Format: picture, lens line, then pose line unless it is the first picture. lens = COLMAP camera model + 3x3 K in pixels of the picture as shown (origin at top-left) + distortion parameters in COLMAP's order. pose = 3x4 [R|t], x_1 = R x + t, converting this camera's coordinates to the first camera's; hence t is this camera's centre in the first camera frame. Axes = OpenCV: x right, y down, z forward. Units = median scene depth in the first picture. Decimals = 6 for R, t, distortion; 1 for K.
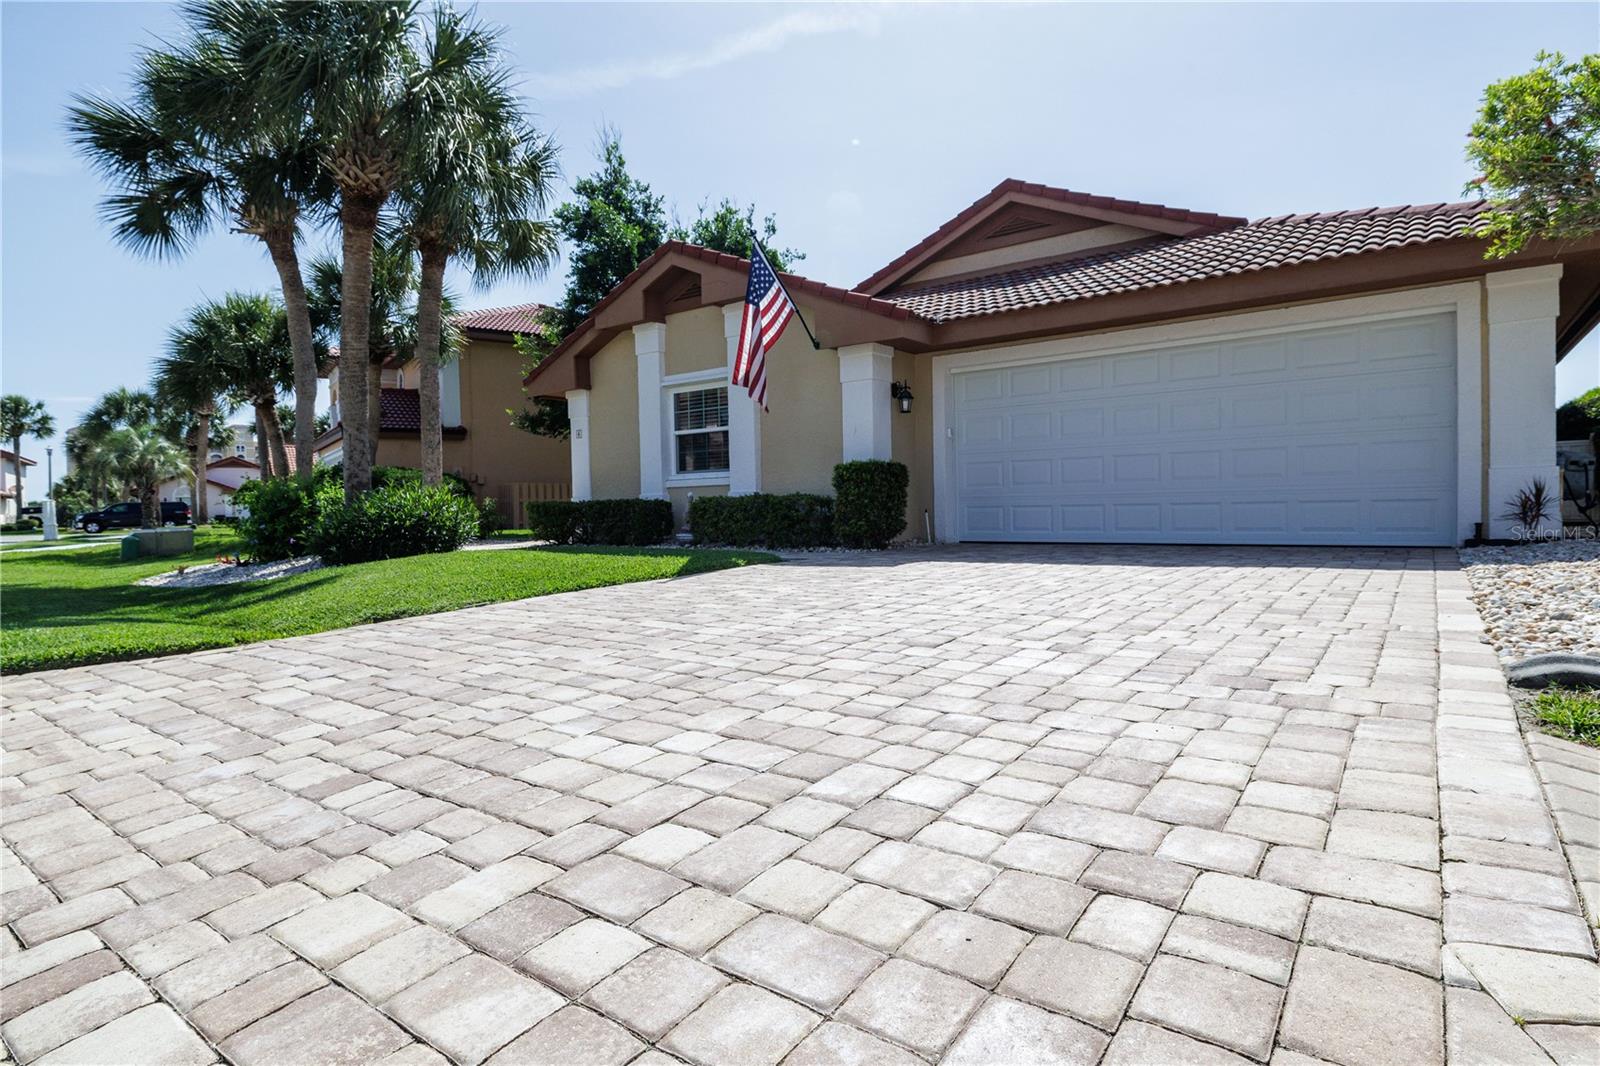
lens RADIAL K [[842.2, 0, 800.0], [0, 842.2, 533.0], [0, 0, 1]] dist [0.002827, 0.000827]
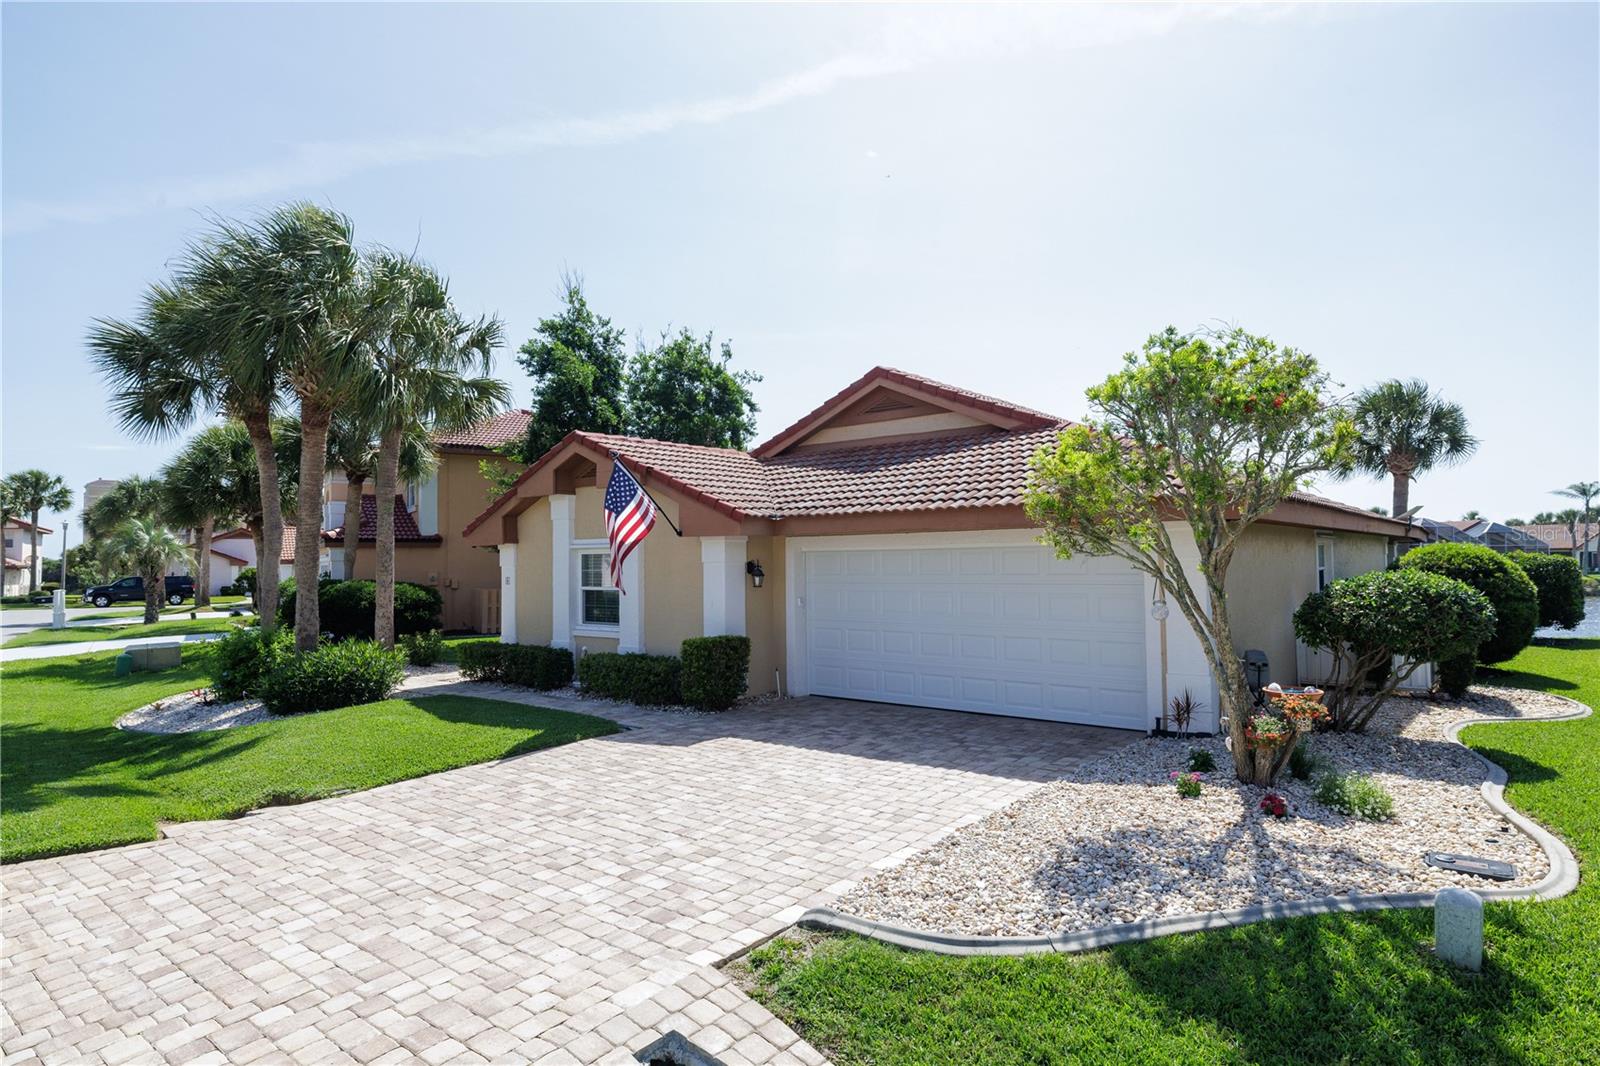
lens RADIAL K [[898.1, 0, 800.0], [0, 898.1, 533.0], [0, 0, 1]] dist [0.005010, 0.000556]
pose [[0.999083, 0.006515, -0.042308, 0.201271], [-0.009186, 0.997956, -0.063247, -0.118590], [0.041809, 0.063578, 0.997101, -0.218995]]
